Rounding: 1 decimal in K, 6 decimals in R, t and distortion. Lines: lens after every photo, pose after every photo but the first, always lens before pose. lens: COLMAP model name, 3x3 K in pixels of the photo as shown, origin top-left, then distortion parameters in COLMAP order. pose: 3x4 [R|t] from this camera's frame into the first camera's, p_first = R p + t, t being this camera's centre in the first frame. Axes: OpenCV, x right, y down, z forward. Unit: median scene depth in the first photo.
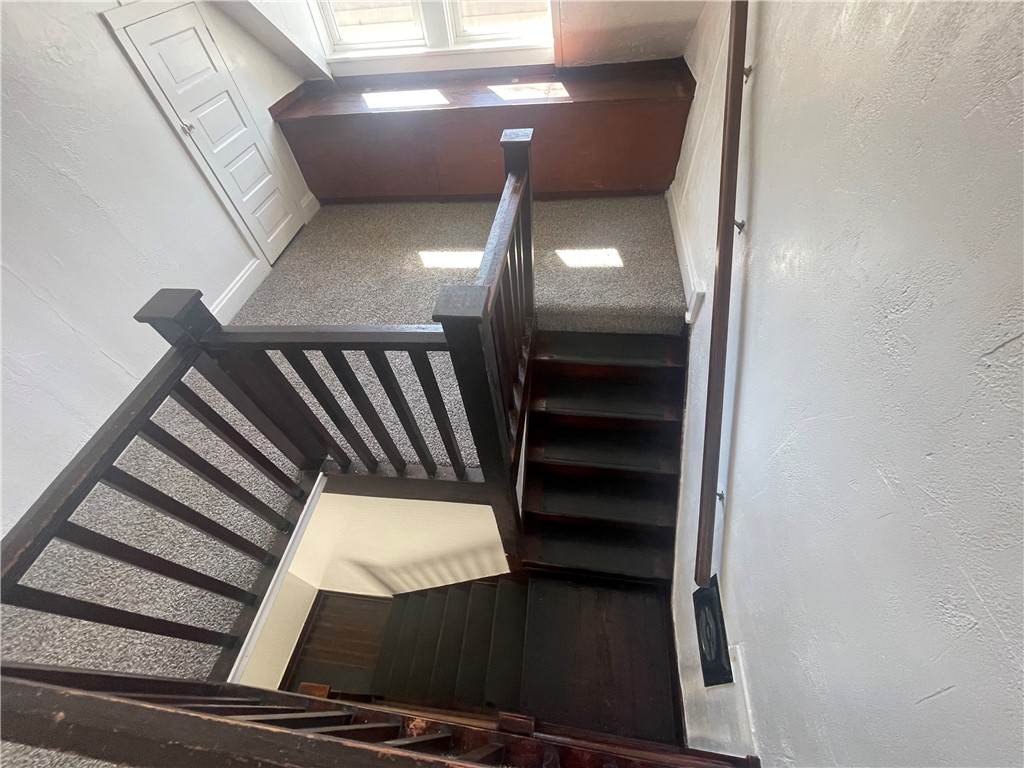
lens RADIAL K [[414.3, 0, 512.1], [0, 414.3, 386.9], [0, 0, 1]] dist [-0.001659, -0.000102]
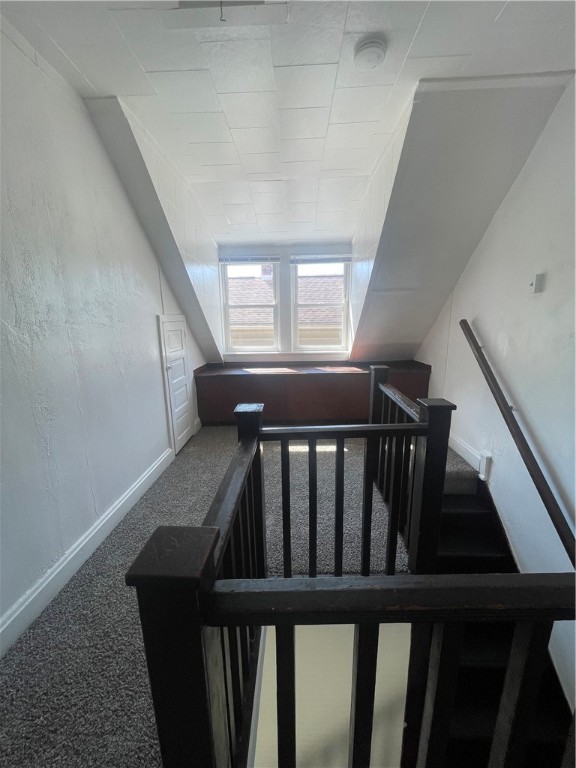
lens RADIAL K [[310.8, 0, 288.0], [0, 310.8, 384.0], [0, 0, 1]] dist [-0.001659, -0.000102]
pose [[0.993286, 0.036488, 0.109776, -0.543931], [0.041092, 0.775777, -0.629668, 0.331599], [-0.108137, 0.629952, 0.769069, -0.006435]]
